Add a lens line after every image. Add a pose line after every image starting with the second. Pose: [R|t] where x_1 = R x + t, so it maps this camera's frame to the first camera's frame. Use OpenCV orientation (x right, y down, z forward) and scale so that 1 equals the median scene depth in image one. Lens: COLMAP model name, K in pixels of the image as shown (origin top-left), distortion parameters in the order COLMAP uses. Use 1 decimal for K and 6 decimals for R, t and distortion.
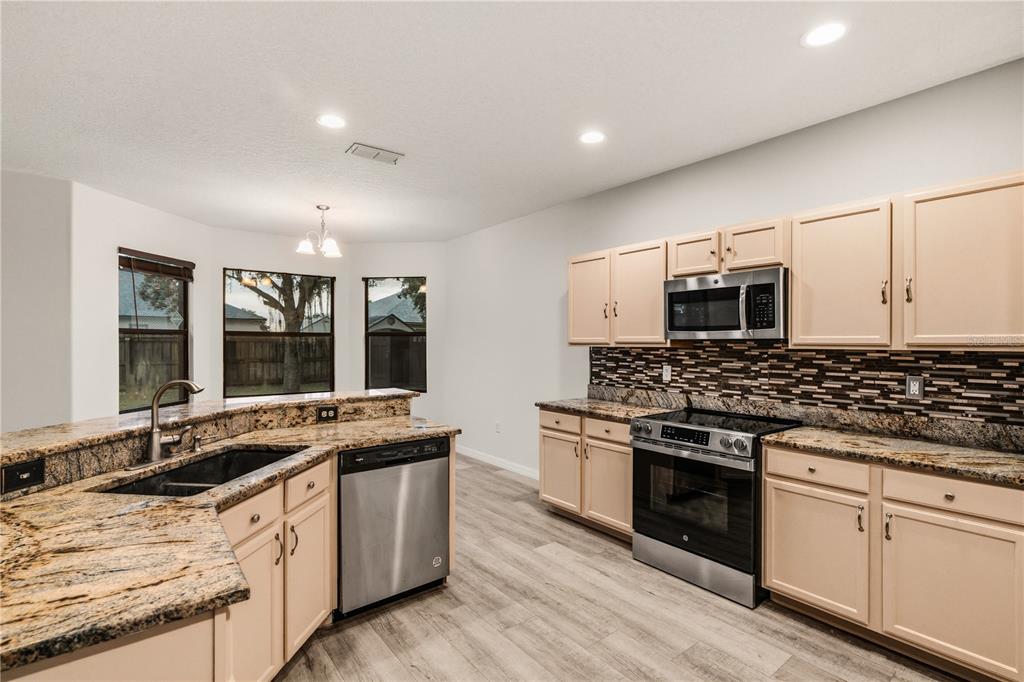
lens RADIAL K [[475.5, 0, 509.0], [0, 475.5, 339.1], [0, 0, 1]] dist [-0.004003, -0.000365]
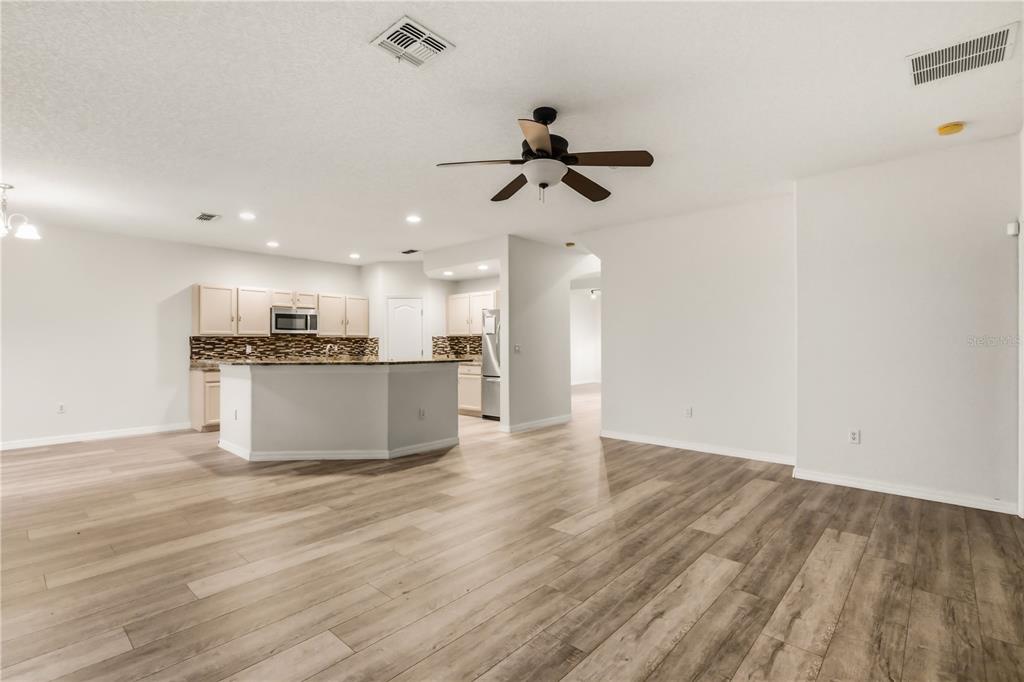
lens RADIAL K [[475.5, 0, 509.0], [0, 475.5, 339.1], [0, 0, 1]] dist [-0.004003, -0.000365]
pose [[-0.170943, 0.010422, 0.985226, -2.076465], [-0.000657, 0.999943, -0.010691, 0.052712], [-0.985281, -0.002474, -0.170926, 0.250579]]
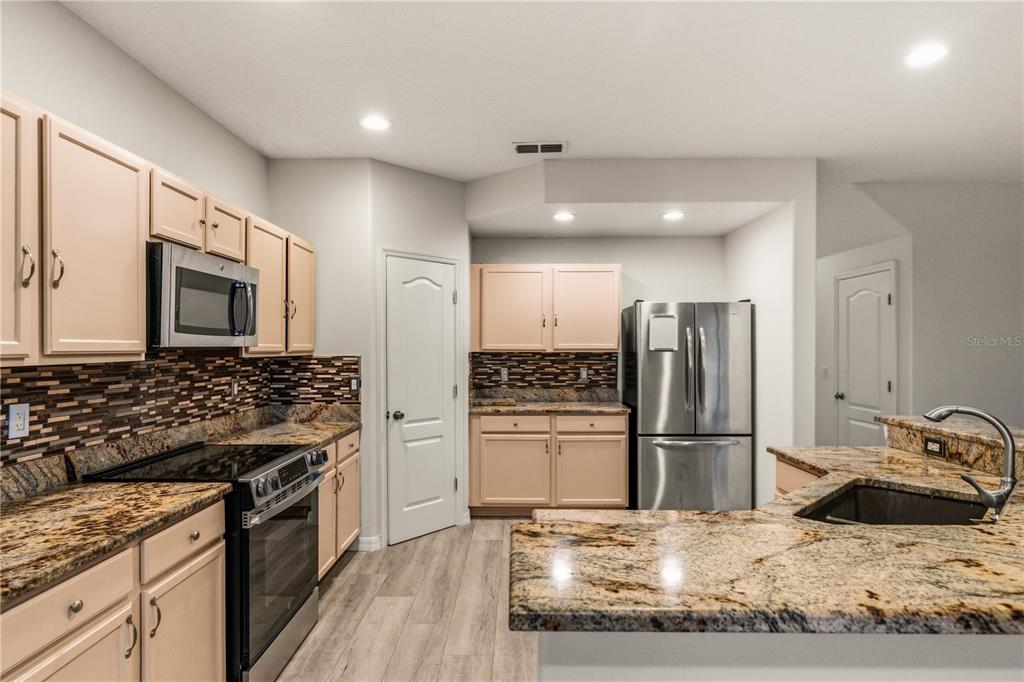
lens RADIAL K [[562.2, 0, 508.8], [0, 562.2, 341.7], [0, 0, 1]] dist [-0.003407, 0.000496]
pose [[-0.781893, 0.007613, 0.623366, -0.389102], [-0.001437, 0.999901, -0.014013, 0.003899], [-0.623410, -0.011852, -0.781805, 1.221414]]
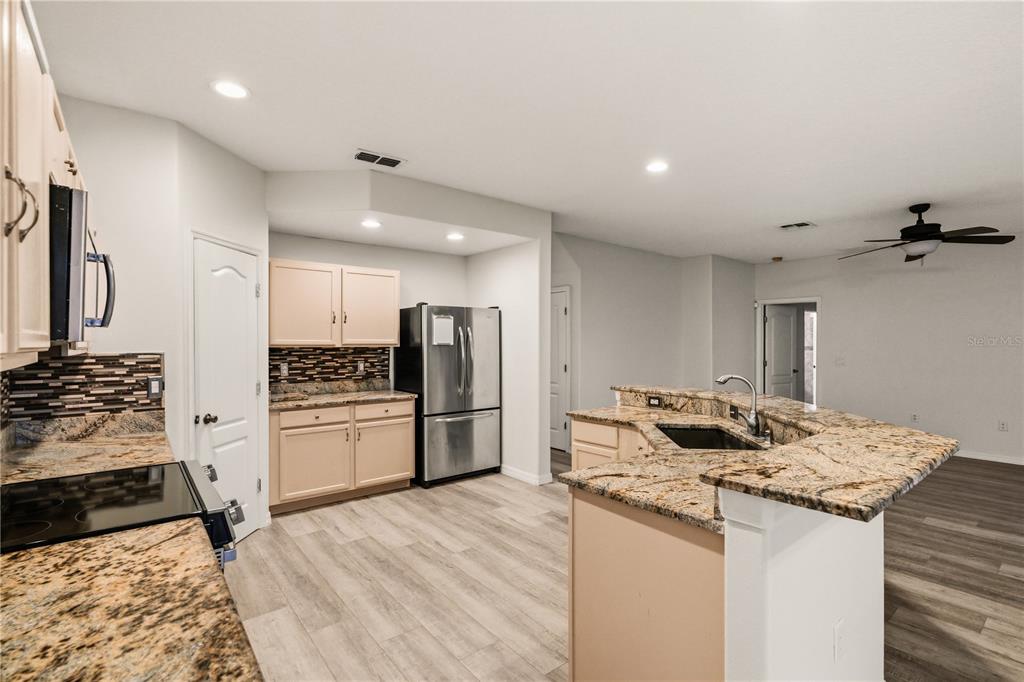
lens RADIAL K [[475.5, 0, 509.0], [0, 475.5, 339.1], [0, 0, 1]] dist [-0.004003, -0.000365]
pose [[-0.999881, 0.002019, -0.015300, -0.016011], [0.002198, 0.999929, -0.011714, 0.004486], [0.015275, -0.011746, -0.999814, 1.339942]]
